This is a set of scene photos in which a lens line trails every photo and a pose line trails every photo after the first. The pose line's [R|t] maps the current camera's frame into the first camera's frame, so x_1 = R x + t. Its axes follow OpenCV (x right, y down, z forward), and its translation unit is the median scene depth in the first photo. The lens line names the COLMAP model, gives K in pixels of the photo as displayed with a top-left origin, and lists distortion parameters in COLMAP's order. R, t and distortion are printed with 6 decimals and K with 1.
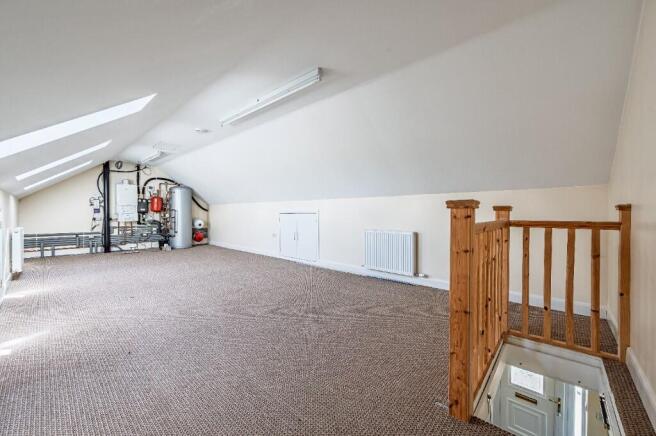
lens RADIAL K [[256.6, 0, 327.7], [0, 256.6, 216.6], [0, 0, 1]] dist [-0.001471, -0.000106]
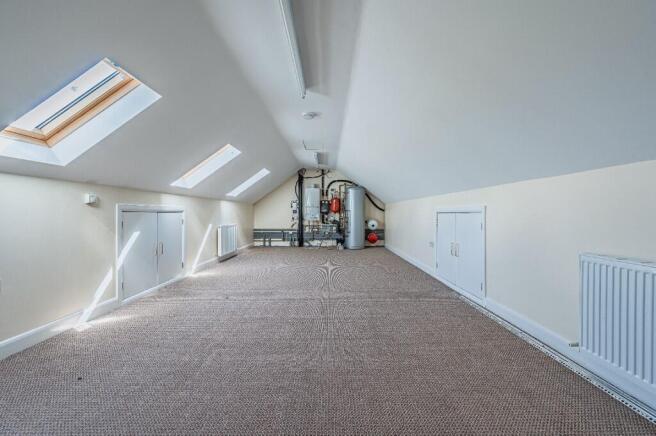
lens RADIAL K [[256.6, 0, 327.8], [0, 256.6, 217.2], [0, 0, 1]] dist [-0.001471, -0.000106]
pose [[0.664847, 0.006202, -0.746954, 0.106177], [-0.005735, 0.999978, 0.003199, -0.000742], [0.746958, 0.002157, 0.664868, 0.277600]]
